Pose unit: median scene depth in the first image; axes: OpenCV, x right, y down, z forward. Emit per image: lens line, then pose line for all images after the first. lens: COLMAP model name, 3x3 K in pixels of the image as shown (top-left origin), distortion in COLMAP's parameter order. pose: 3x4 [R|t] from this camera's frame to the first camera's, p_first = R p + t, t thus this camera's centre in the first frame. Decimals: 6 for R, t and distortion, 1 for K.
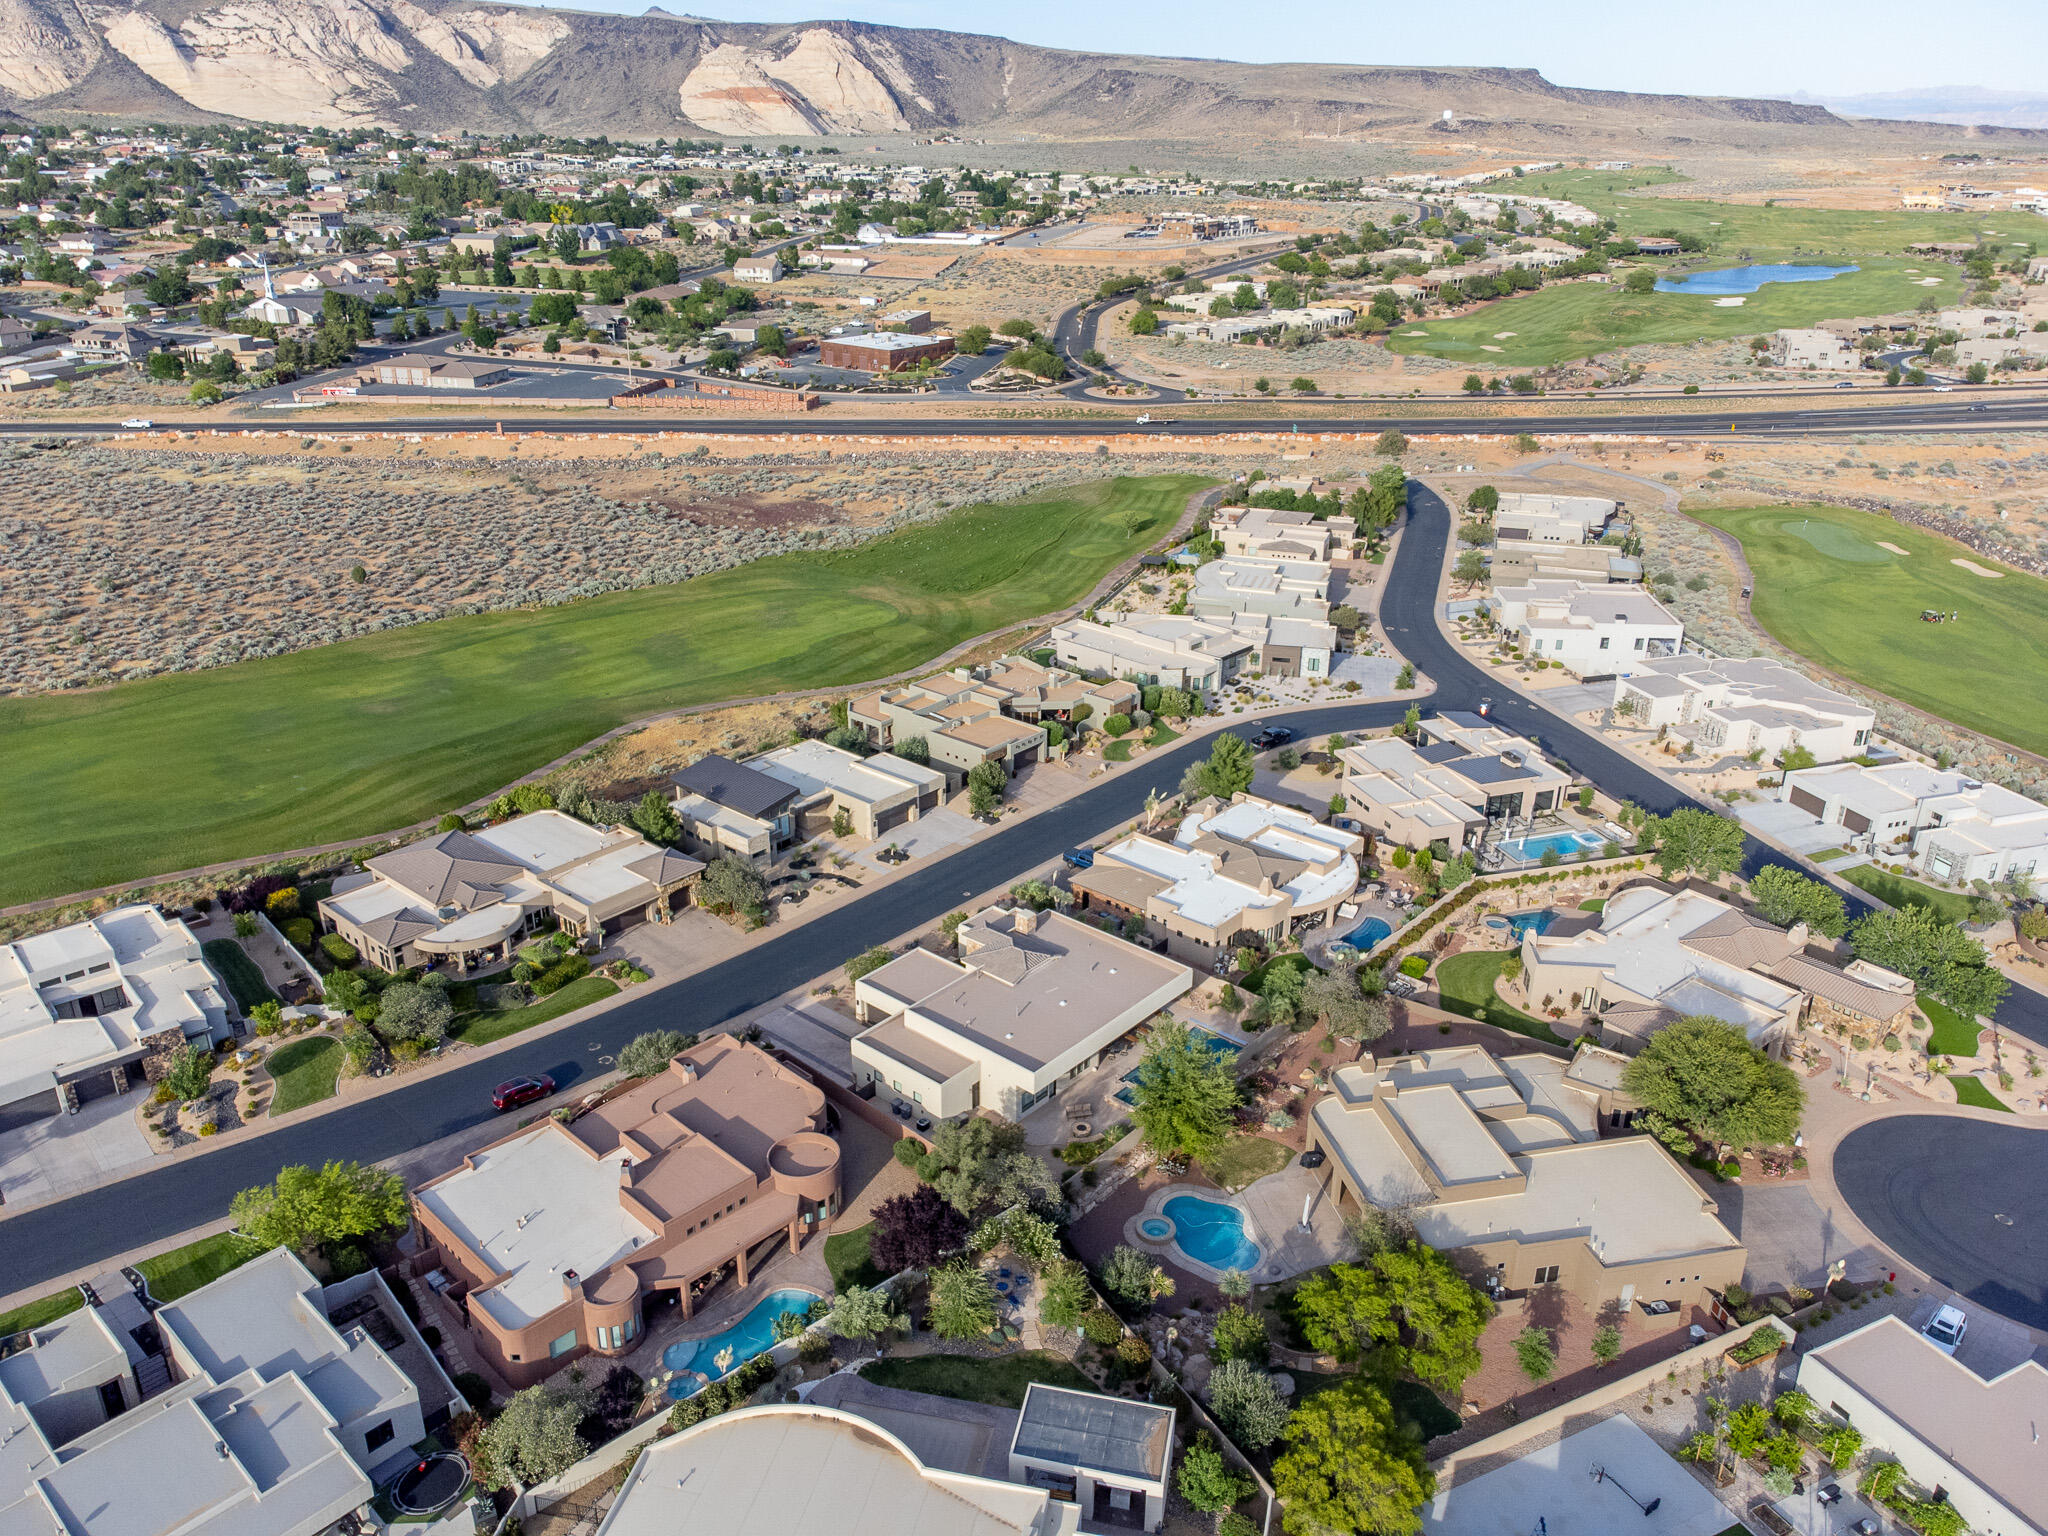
lens RADIAL K [[1520.3, 0, 1024.0], [0, 1520.3, 768.0], [0, 0, 1]] dist [0.013999, -0.001450]
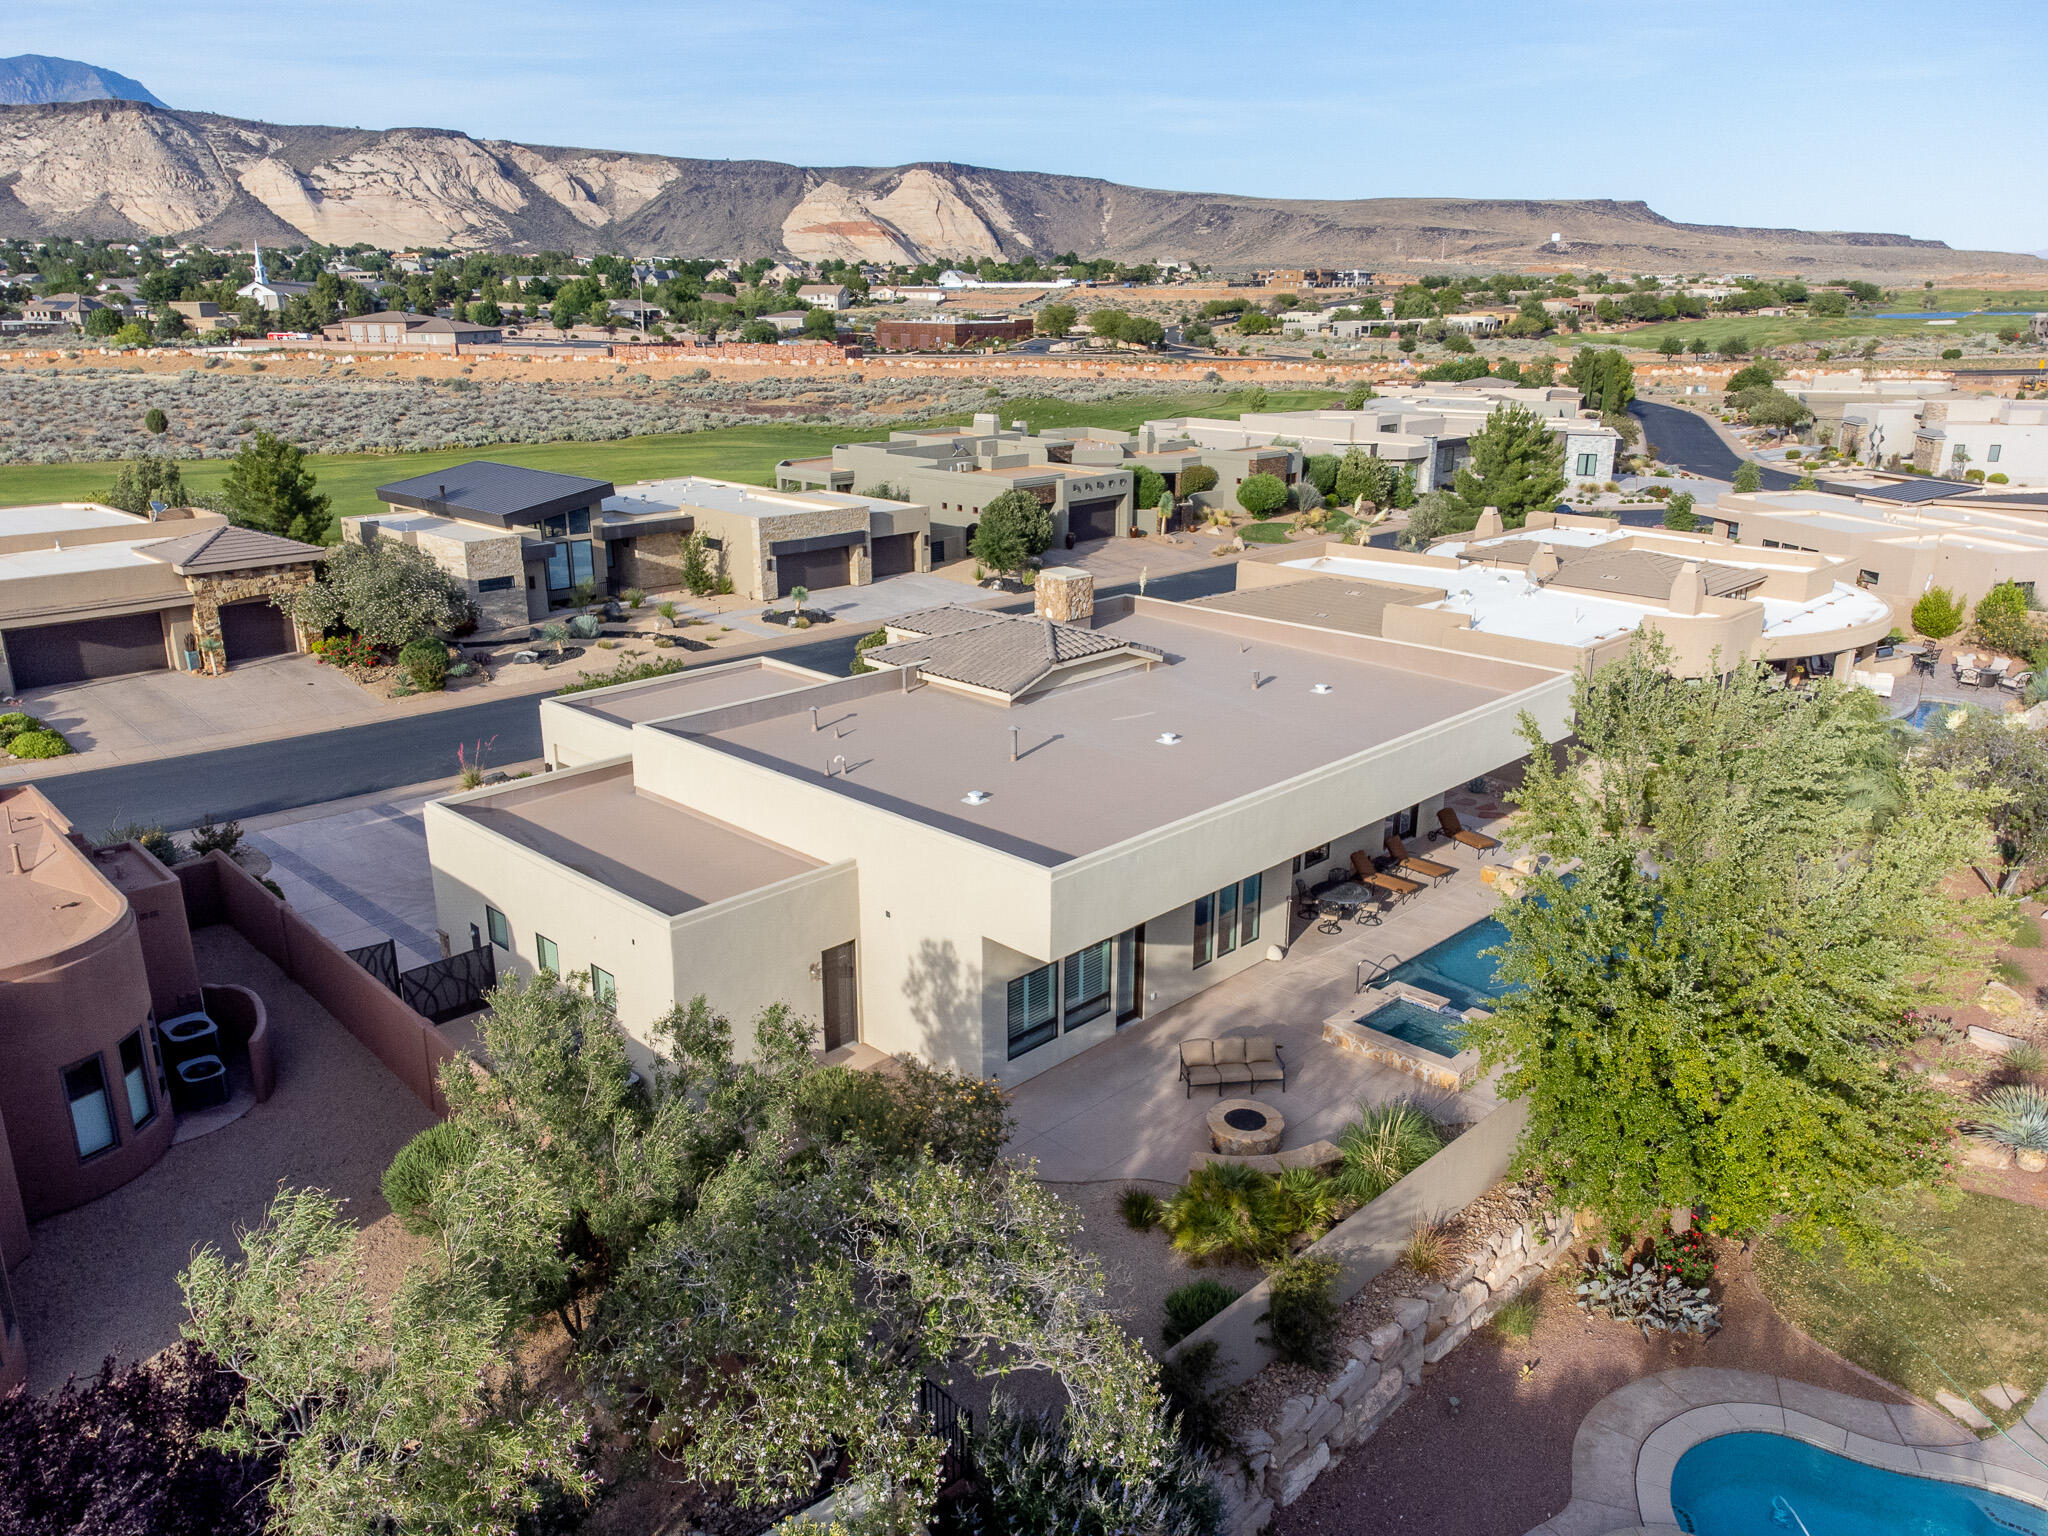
lens RADIAL K [[1520.3, 0, 1024.0], [0, 1520.3, 768.0], [0, 0, 1]] dist [0.013999, -0.001450]
pose [[0.998085, 0.013054, -0.060466, 0.002816], [-0.018889, 0.995108, -0.096974, 0.034972], [0.058905, 0.097930, 0.993449, 0.127850]]
